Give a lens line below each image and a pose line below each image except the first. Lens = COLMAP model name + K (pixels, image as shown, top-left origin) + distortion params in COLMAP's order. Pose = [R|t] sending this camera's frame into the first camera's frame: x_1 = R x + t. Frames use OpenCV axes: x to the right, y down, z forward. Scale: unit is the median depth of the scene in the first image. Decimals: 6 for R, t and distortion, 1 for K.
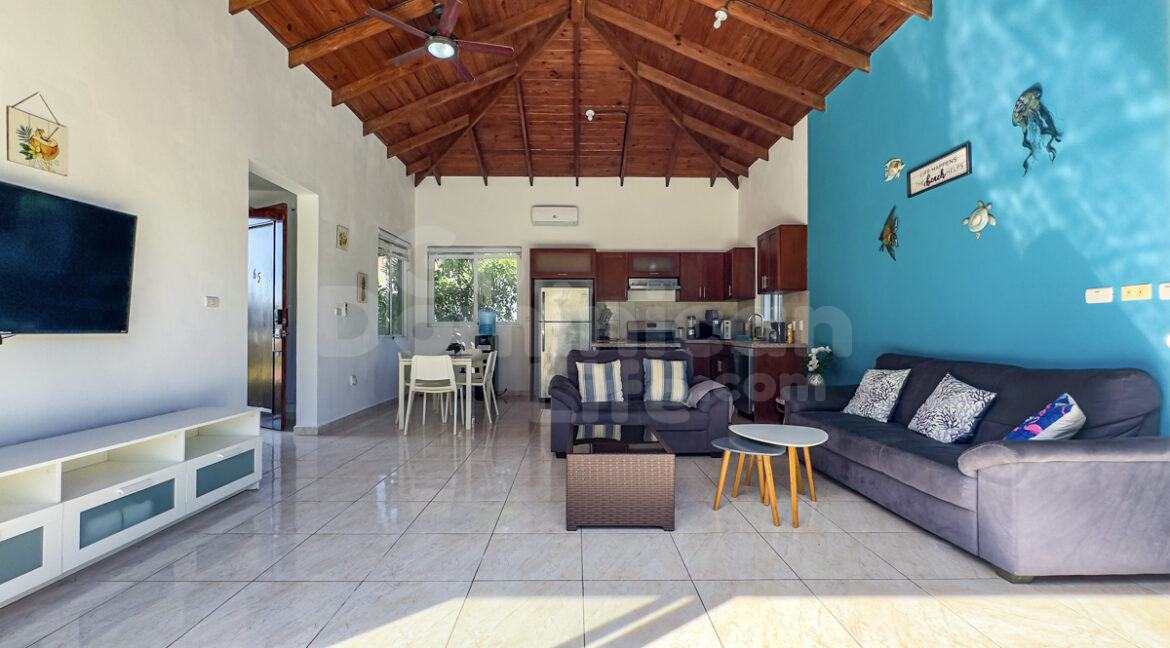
lens RADIAL K [[474.8, 0, 604.0], [0, 474.8, 324.2], [0, 0, 1]] dist [0.000906, 0.000206]
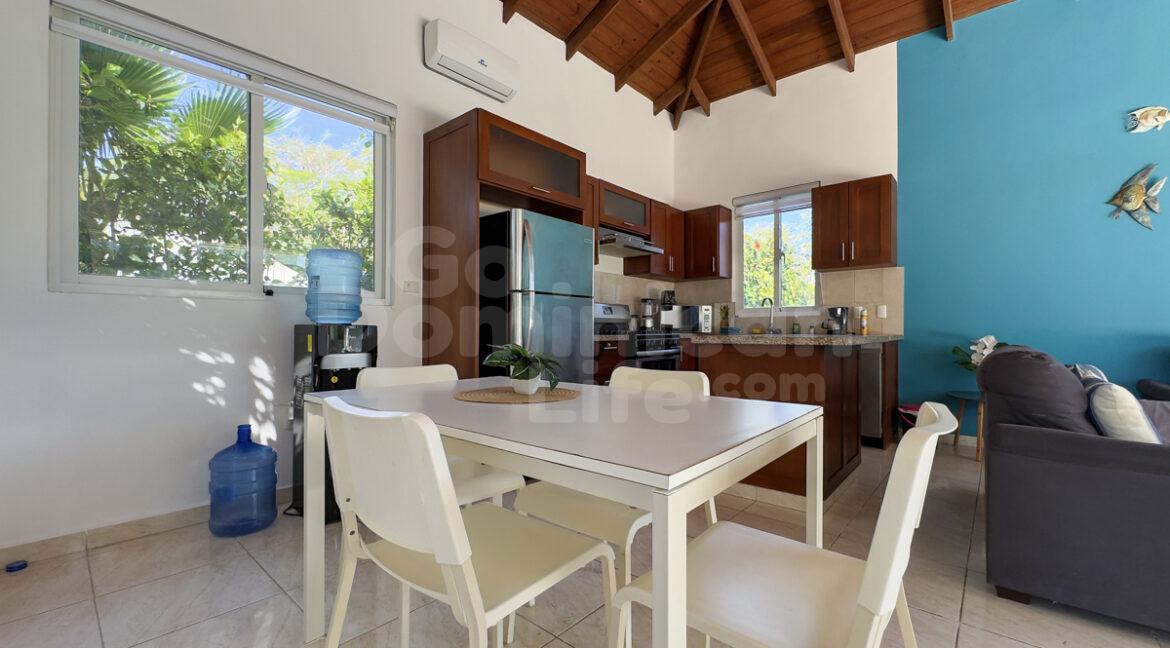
lens RADIAL K [[463.2, 0, 598.0], [0, 463.2, 328.4], [0, 0, 1]] dist [-0.000531, -0.000060]
pose [[0.681457, 0.002541, 0.731854, -0.705081], [-0.008589, 0.999953, 0.004525, 0.047571], [-0.731808, -0.009369, 0.681447, 1.270285]]
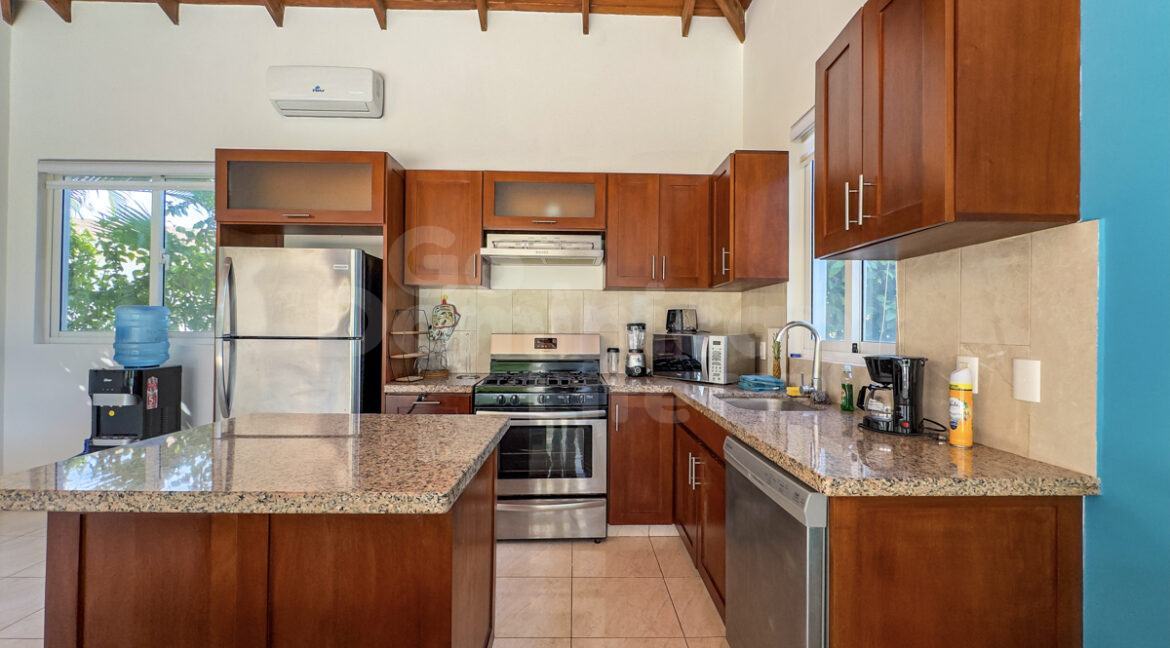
lens RADIAL K [[462.3, 0, 604.5], [0, 462.3, 326.5], [0, 0, 1]] dist [0.000612, 0.000069]
pose [[0.999997, 0.001051, -0.002082, 0.324330], [-0.001028, 0.999937, 0.011209, -0.039261], [0.002094, -0.011207, 0.999935, 1.196827]]
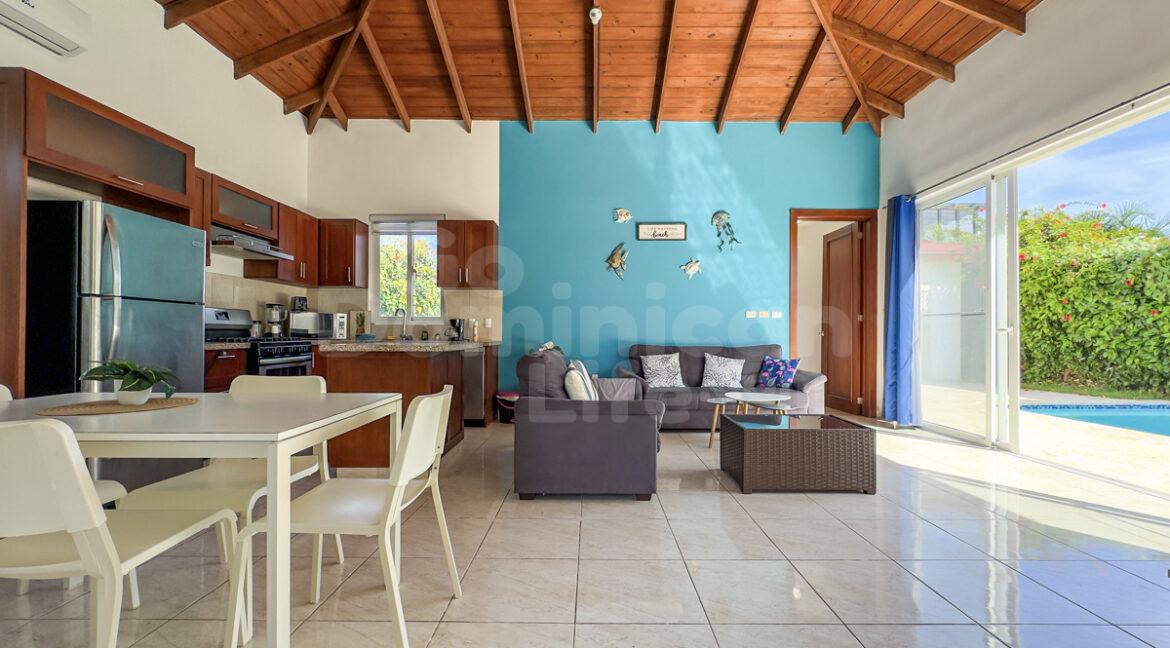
lens RADIAL K [[457.4, 0, 581.8], [0, 457.4, 332.4], [0, 0, 1]] dist [-0.001654, 0.000044]
pose [[0.054385, 0.002800, 0.998516, -0.855134], [-0.018648, 0.999825, -0.001788, 0.032066], [-0.998346, -0.018523, 0.054427, 1.150010]]
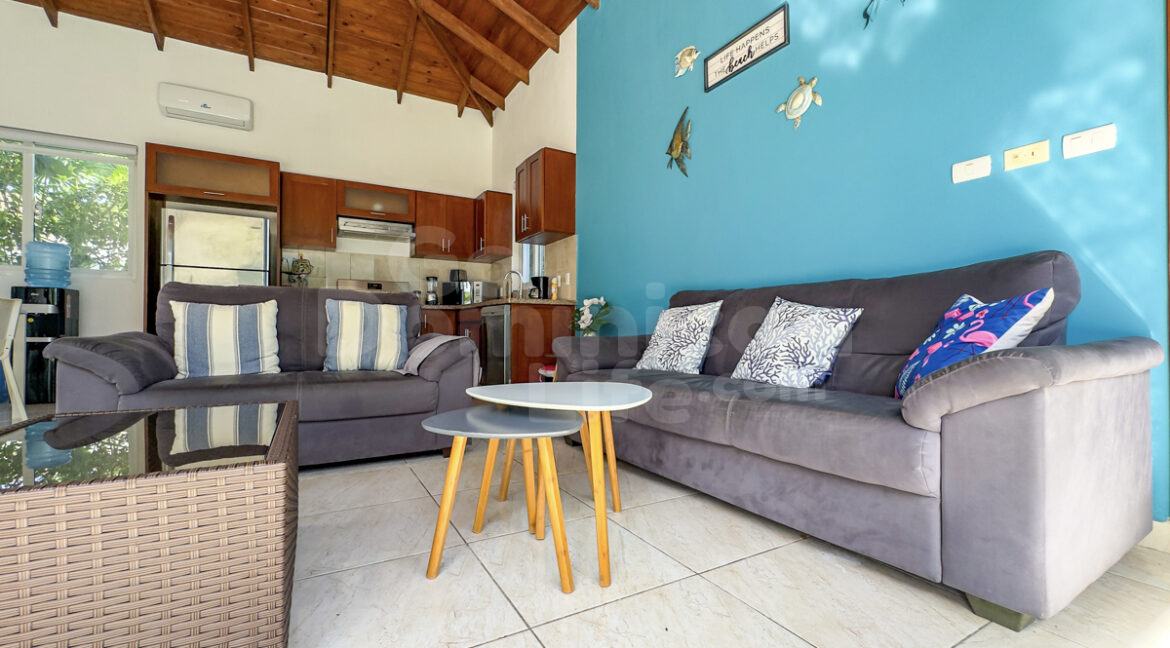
lens RADIAL K [[473.1, 0, 591.4], [0, 473.1, 324.5], [0, 0, 1]] dist [0.001091, 0.000272]
pose [[0.886995, 0.004669, 0.461756, 0.124286], [-0.005500, 0.999985, 0.000452, 0.121628], [-0.461746, -0.002940, 0.887007, 0.416632]]
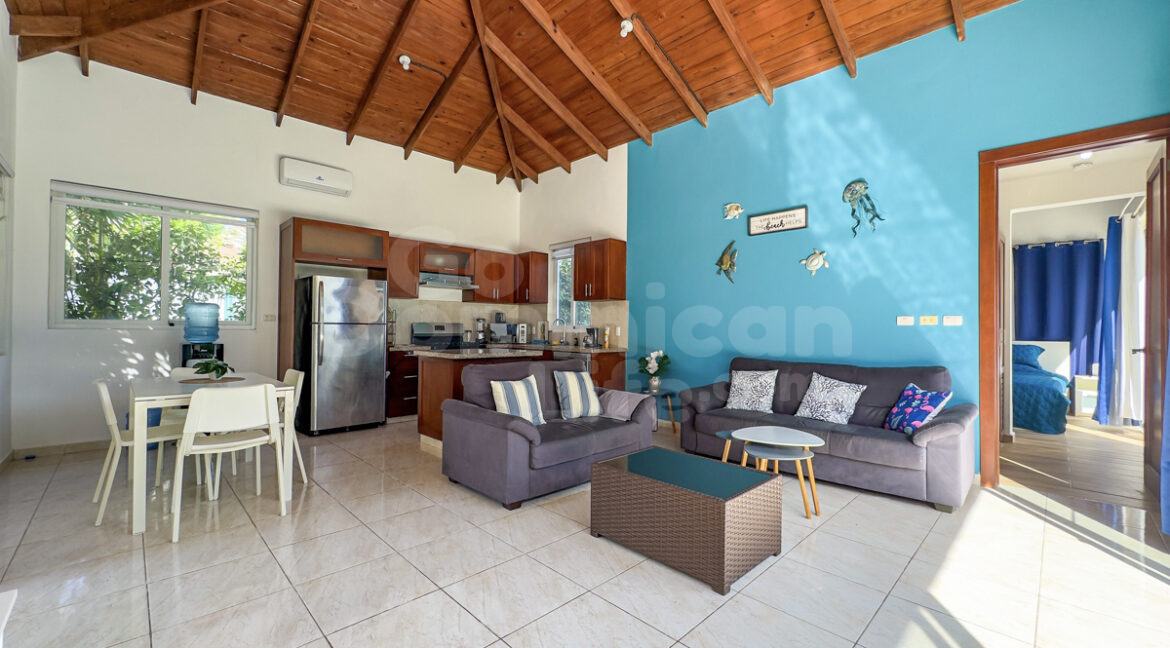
lens RADIAL K [[454.9, 0, 603.0], [0, 454.9, 323.2], [0, 0, 1]] dist [0.001015, -0.000023]
pose [[0.730907, 0.013311, 0.682347, -0.518234], [-0.017258, 0.999851, -0.001018, -0.022049], [-0.682259, -0.011032, 0.731027, 0.380898]]
